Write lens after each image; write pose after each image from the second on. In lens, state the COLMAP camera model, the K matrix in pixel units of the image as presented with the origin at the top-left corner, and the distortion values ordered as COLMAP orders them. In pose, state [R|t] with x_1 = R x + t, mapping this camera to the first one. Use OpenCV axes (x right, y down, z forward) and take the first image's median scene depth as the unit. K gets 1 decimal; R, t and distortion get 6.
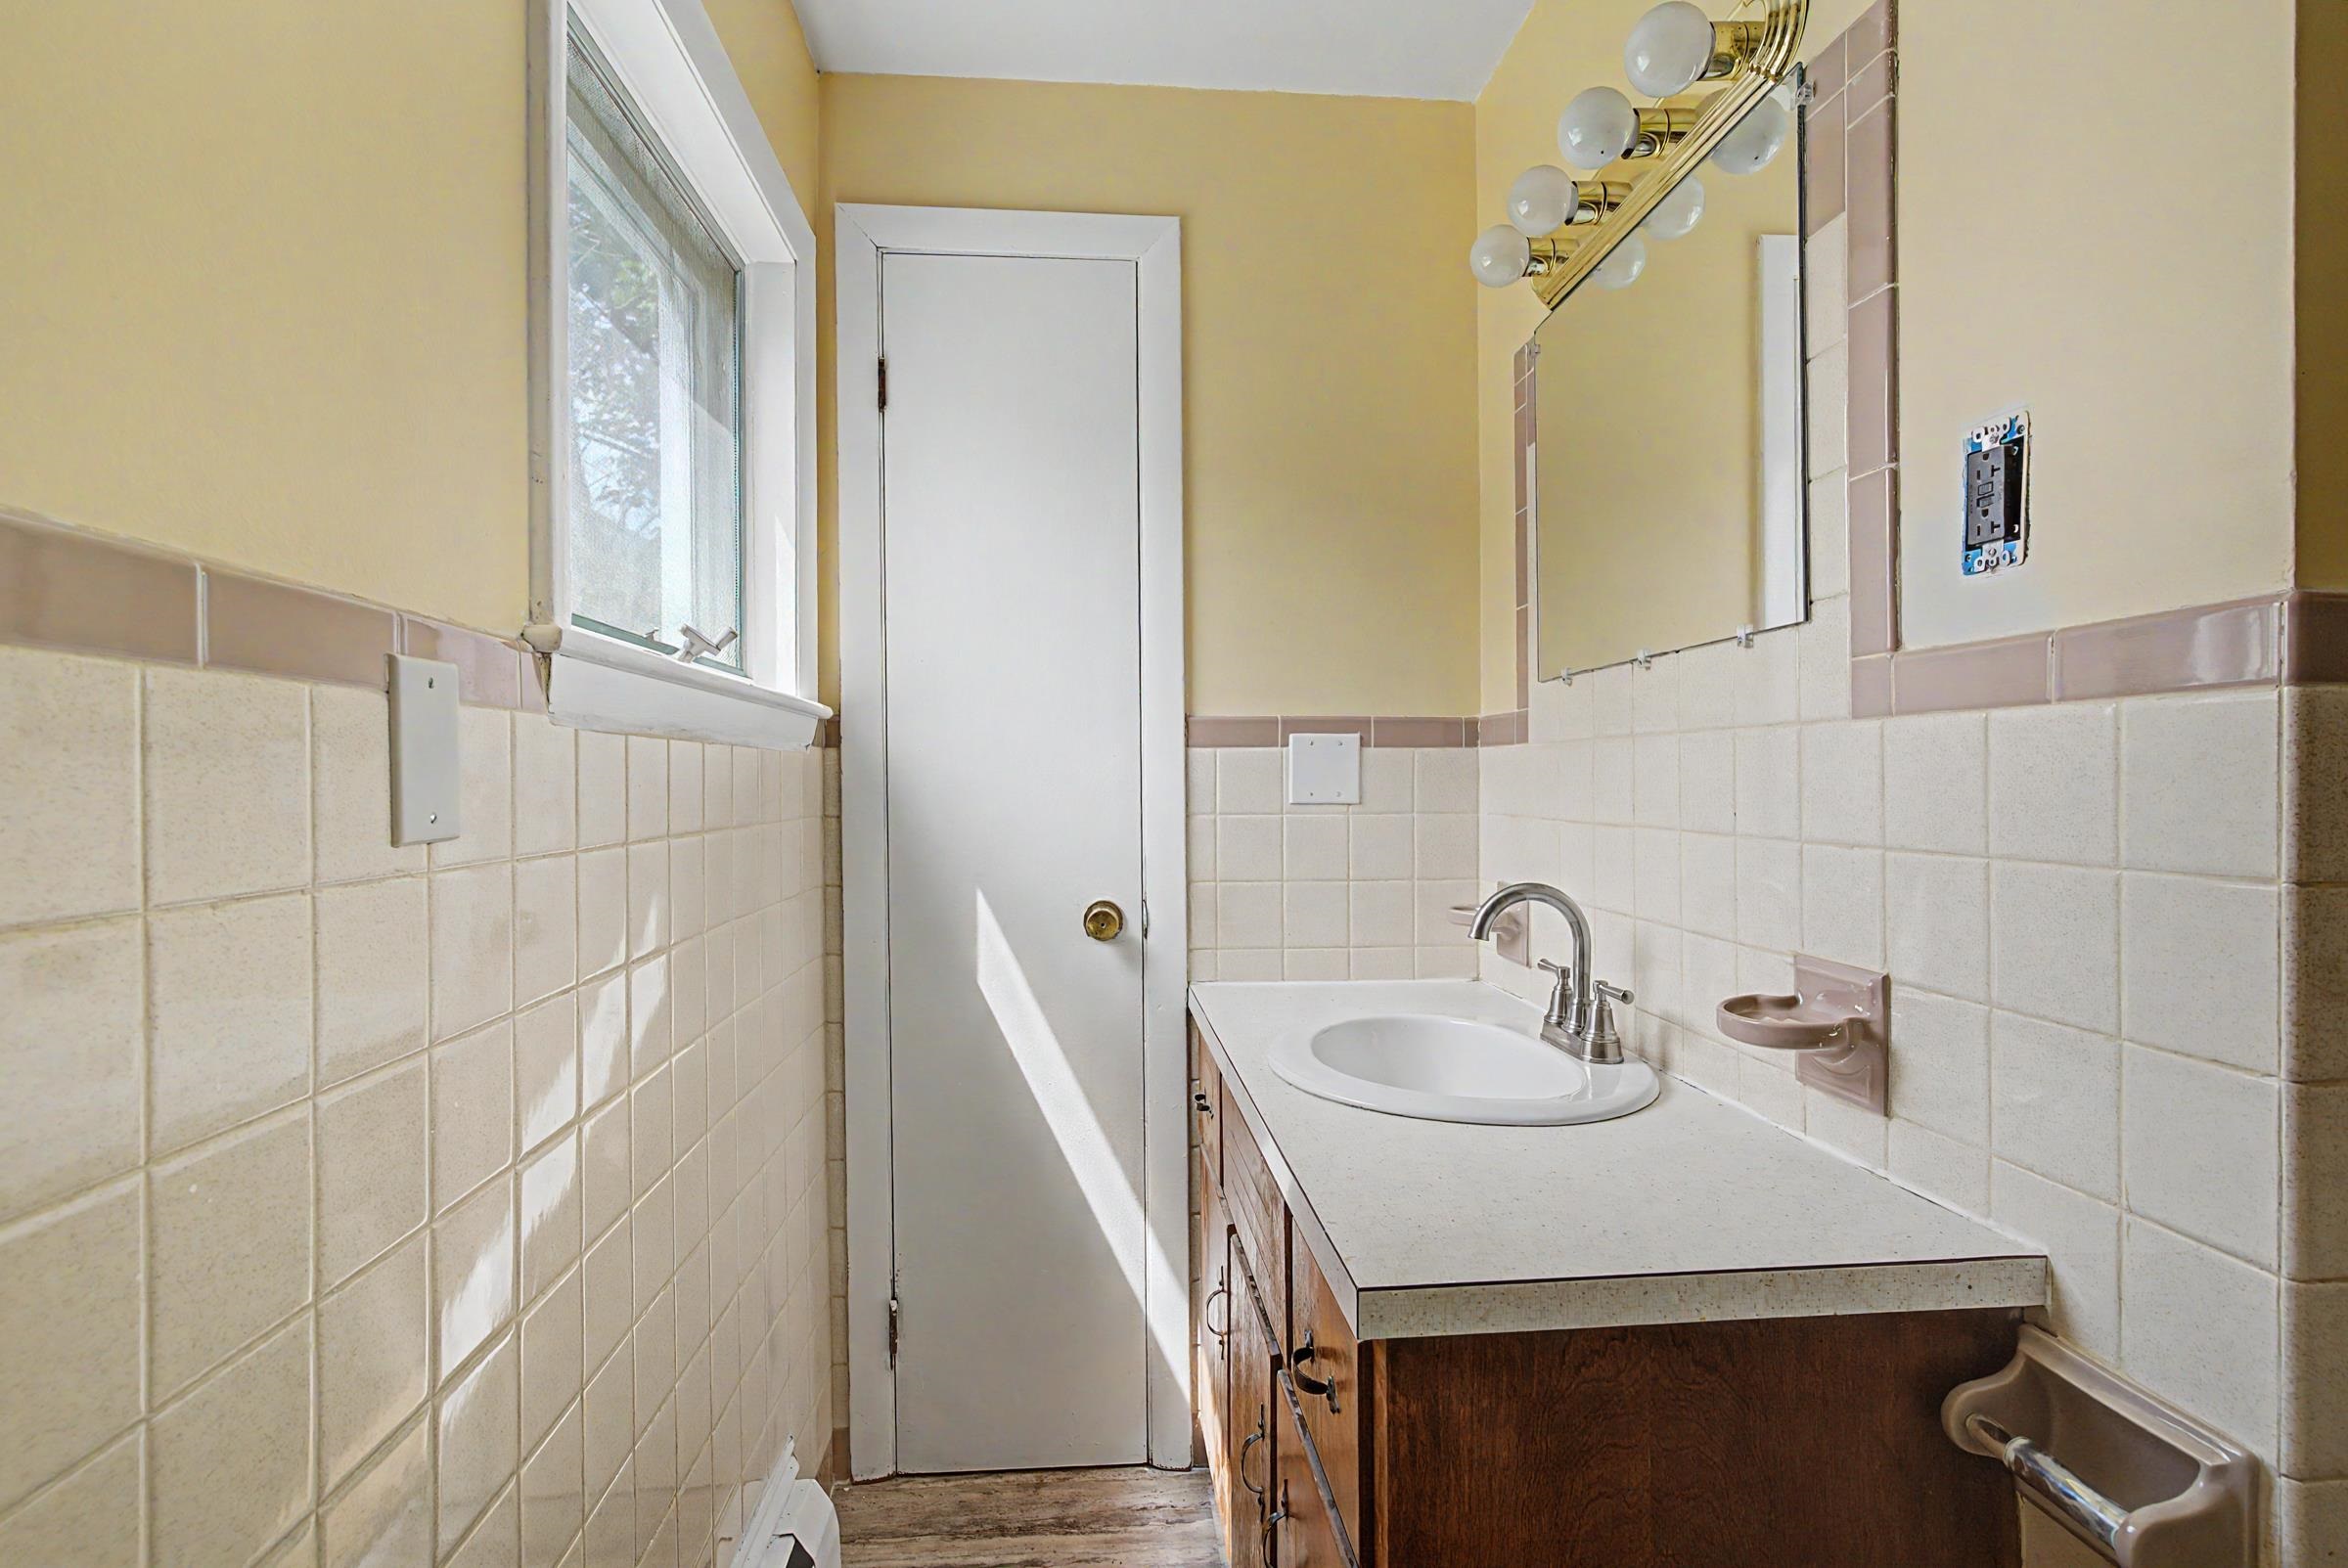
lens RADIAL K [[1128.8, 0, 1174.0], [0, 1128.8, 784.0], [0, 0, 1]] dist [-0.000851, 0.000044]
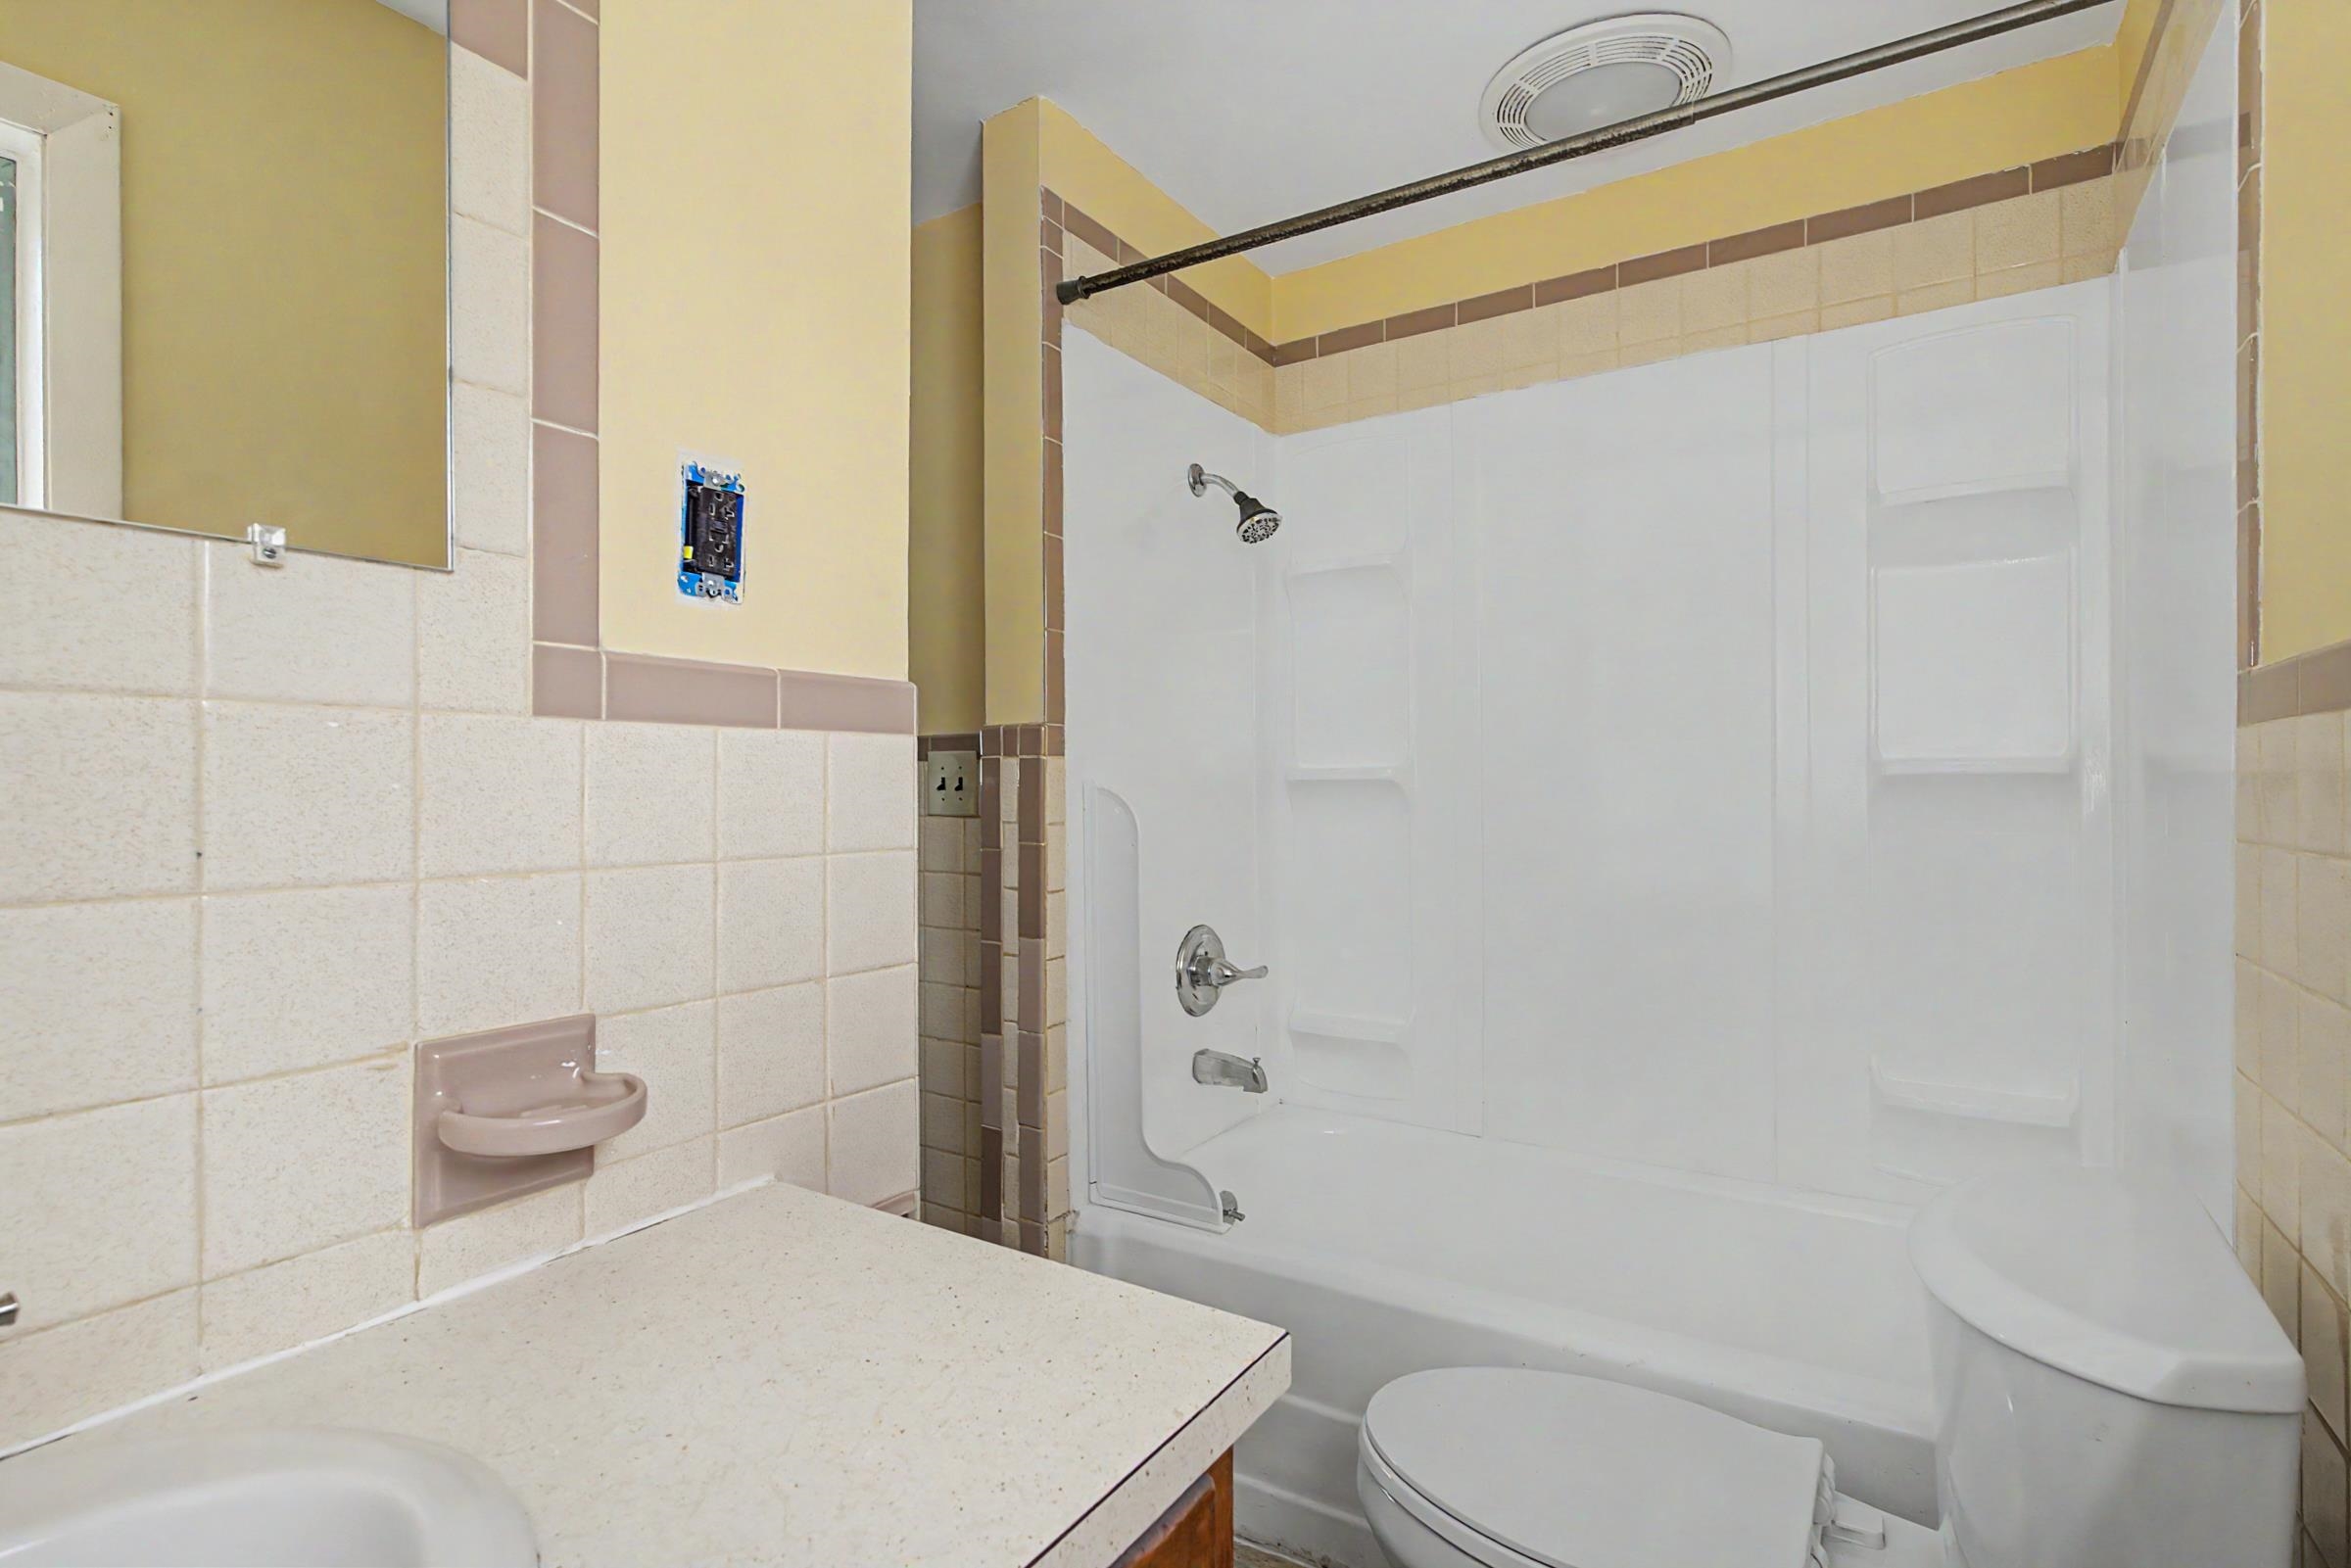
lens RADIAL K [[1130.2, 0, 1175.5], [0, 1130.2, 784.0], [0, 0, 1]] dist [-0.000851, 0.000044]
pose [[-0.792205, 0.007852, 0.610205, -0.270684], [0.006368, 0.999969, -0.004600, -0.002077], [-0.610222, 0.000241, -0.792230, 1.438046]]
